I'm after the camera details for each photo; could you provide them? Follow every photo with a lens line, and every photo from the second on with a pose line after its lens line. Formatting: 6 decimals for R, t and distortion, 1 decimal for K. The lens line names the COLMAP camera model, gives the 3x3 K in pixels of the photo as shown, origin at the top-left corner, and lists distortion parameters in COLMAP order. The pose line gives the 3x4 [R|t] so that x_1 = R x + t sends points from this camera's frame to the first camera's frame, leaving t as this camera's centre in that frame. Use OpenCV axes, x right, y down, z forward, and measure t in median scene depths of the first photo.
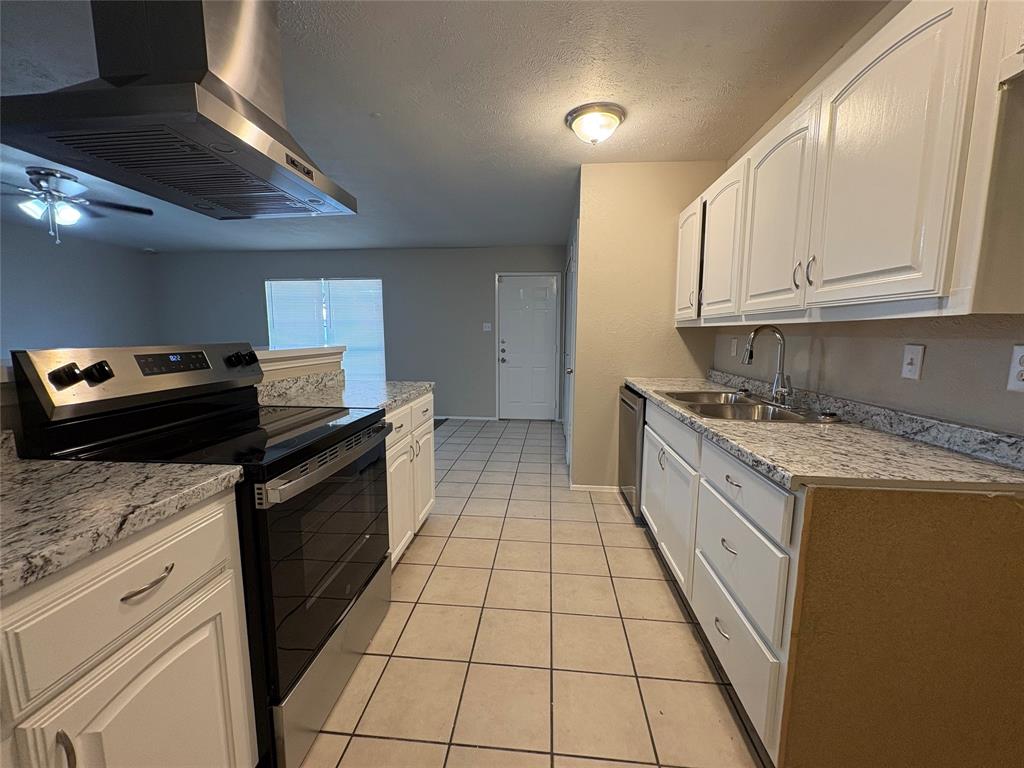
lens RADIAL K [[407.6, 0, 507.7], [0, 407.6, 380.3], [0, 0, 1]] dist [0.000185, 0.000874]
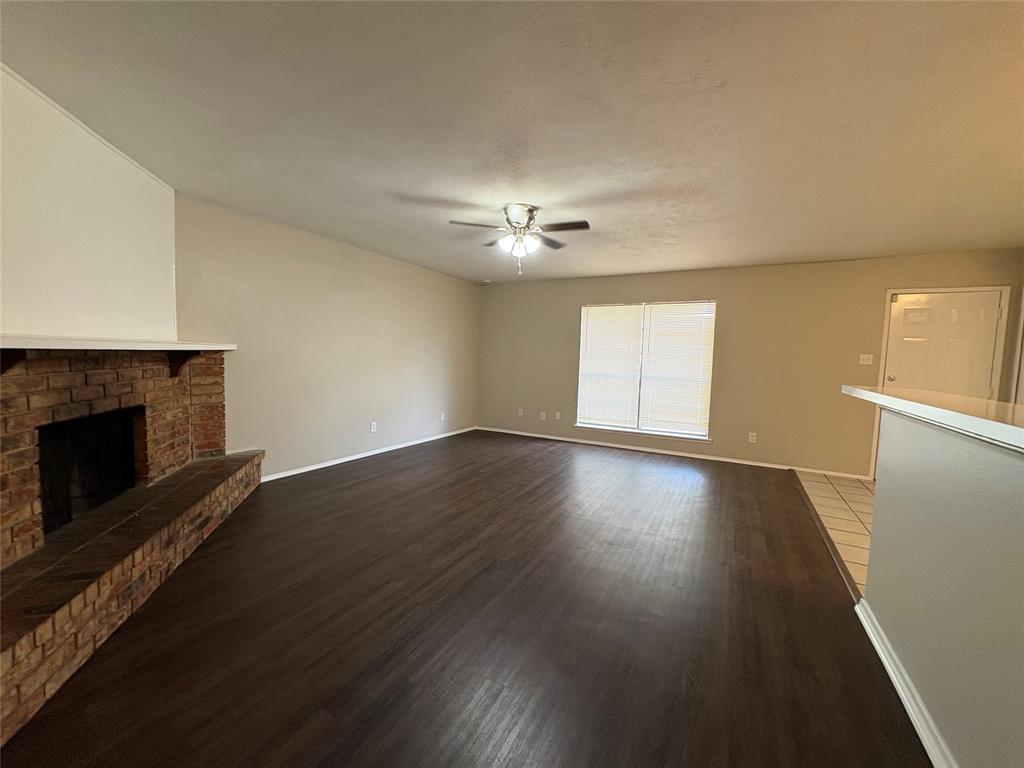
lens RADIAL K [[407.6, 0, 507.3], [0, 407.6, 383.2], [0, 0, 1]] dist [0.000185, 0.000874]
pose [[0.913689, 0.054207, -0.402783, -1.145080], [-0.073378, 0.996781, -0.032307, -0.031126], [0.399735, 0.059074, 0.914725, 0.054625]]
